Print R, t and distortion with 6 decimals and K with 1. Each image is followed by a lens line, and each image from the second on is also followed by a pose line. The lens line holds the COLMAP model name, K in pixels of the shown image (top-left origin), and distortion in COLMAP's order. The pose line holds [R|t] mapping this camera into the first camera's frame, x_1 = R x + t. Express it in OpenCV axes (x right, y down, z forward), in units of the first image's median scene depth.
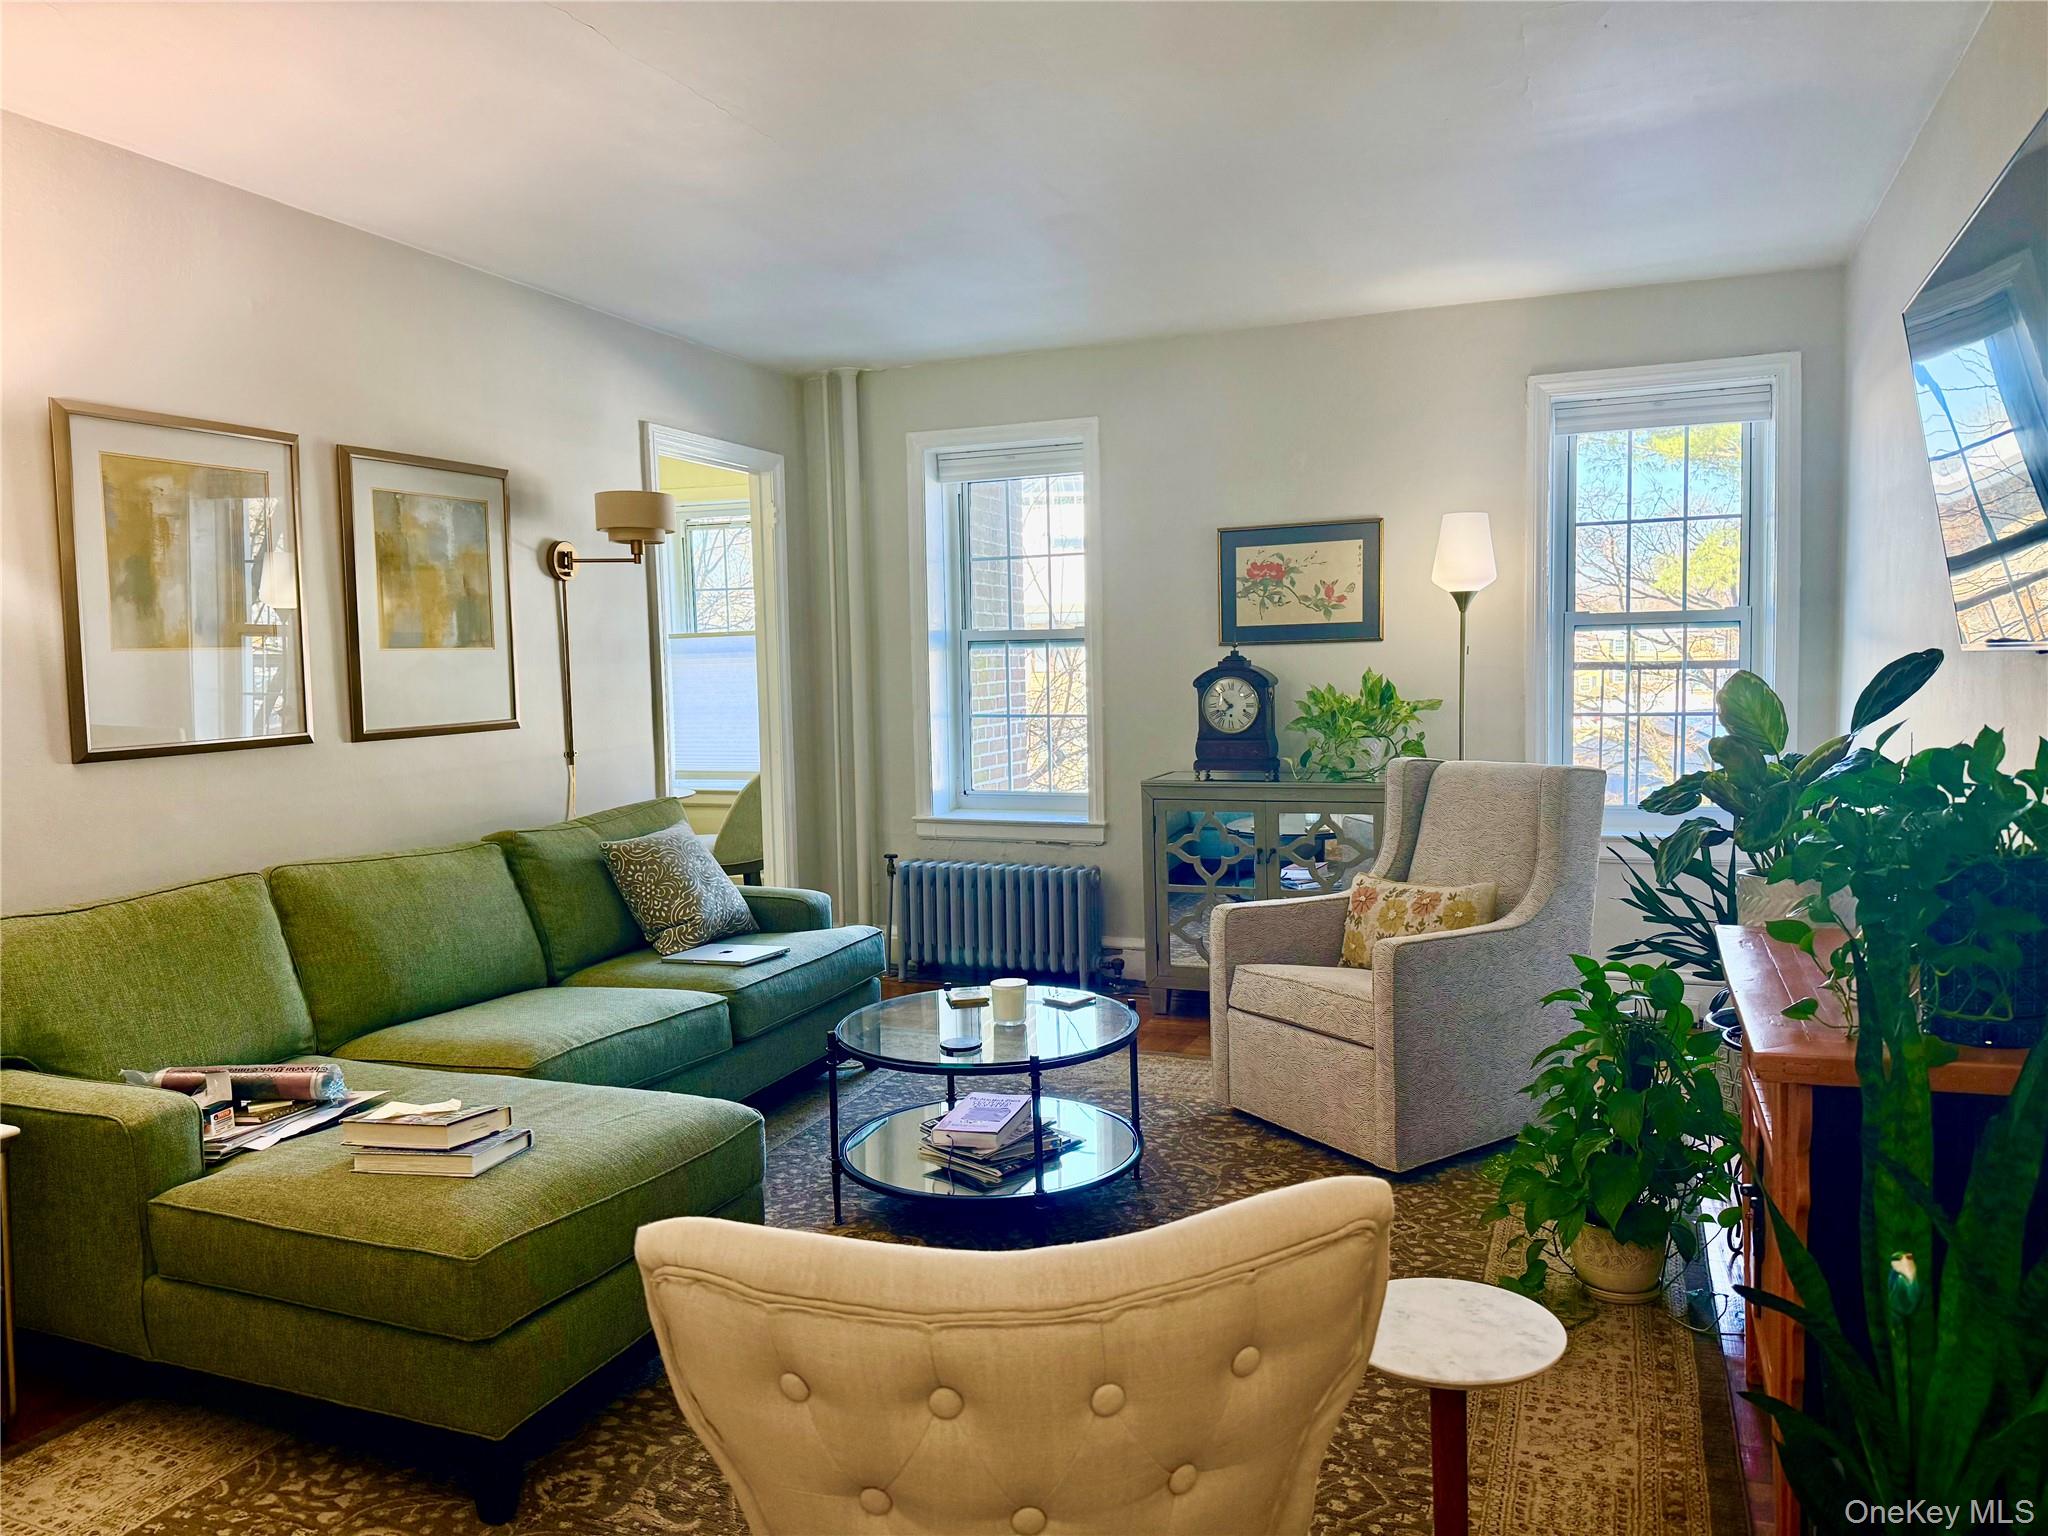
lens RADIAL K [[1457.2, 0, 1022.3], [0, 1457.2, 770.7], [0, 0, 1]] dist [0.043968, -0.001420]
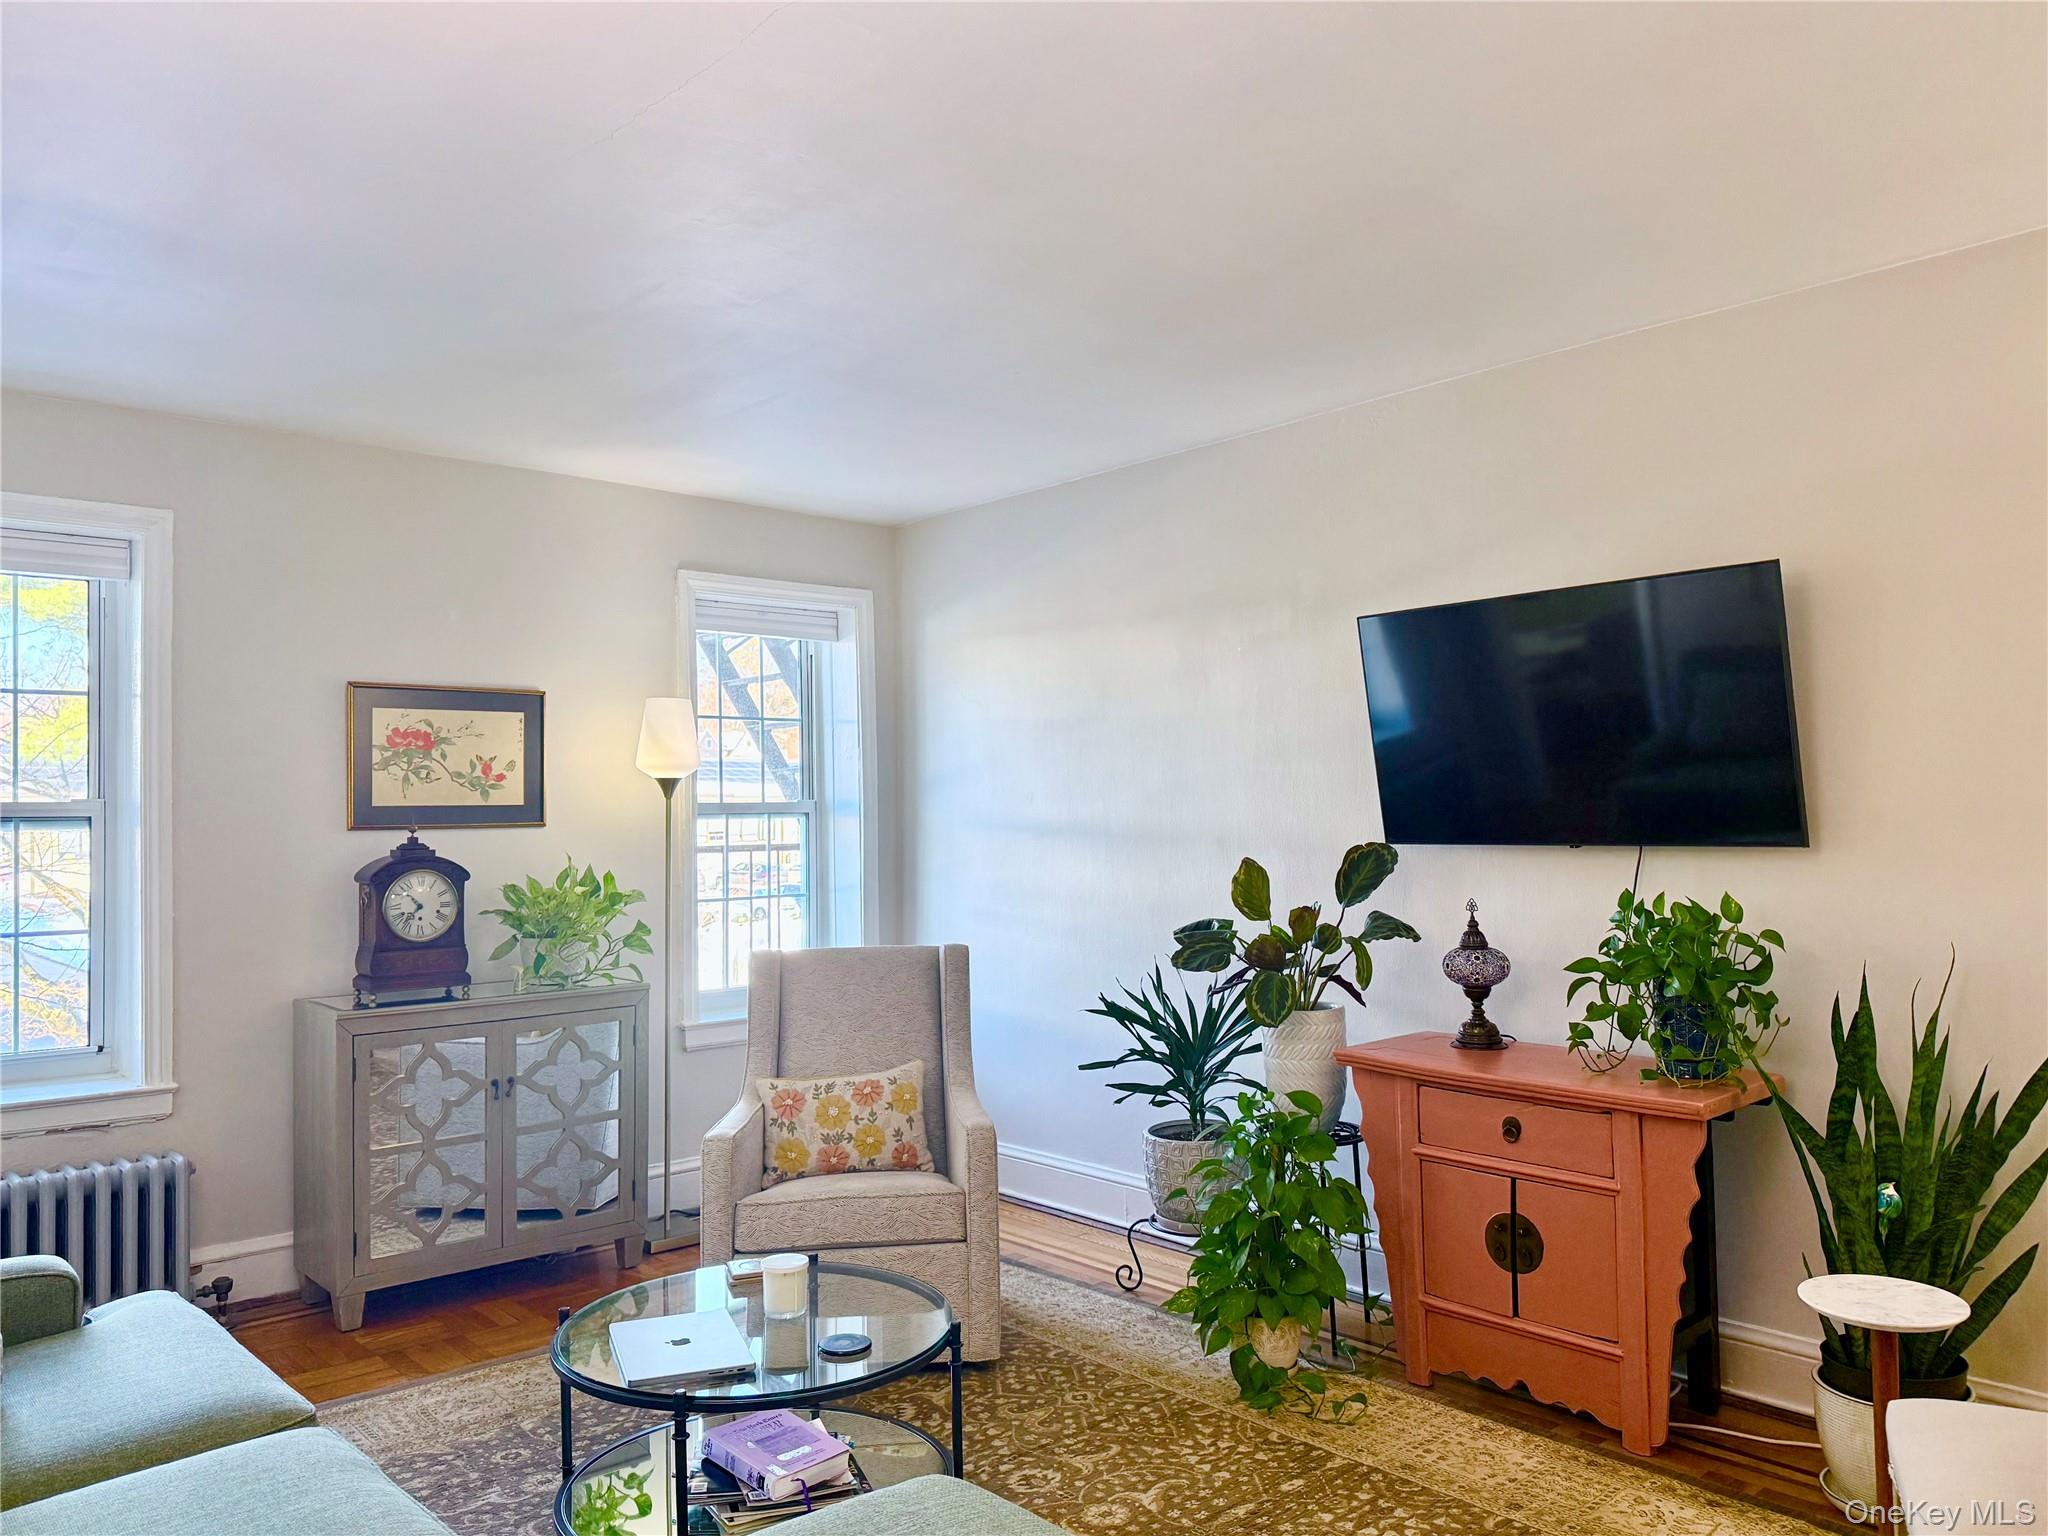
lens RADIAL K [[1539.7, 0, 1011.4], [0, 1539.7, 761.9], [0, 0, 1]] dist [0.070215, -0.052160]
pose [[0.418315, 0.051467, 0.906843, -0.491693], [0.068414, 0.993772, -0.087959, -0.025639], [-0.905722, 0.098835, 0.412189, 0.347902]]
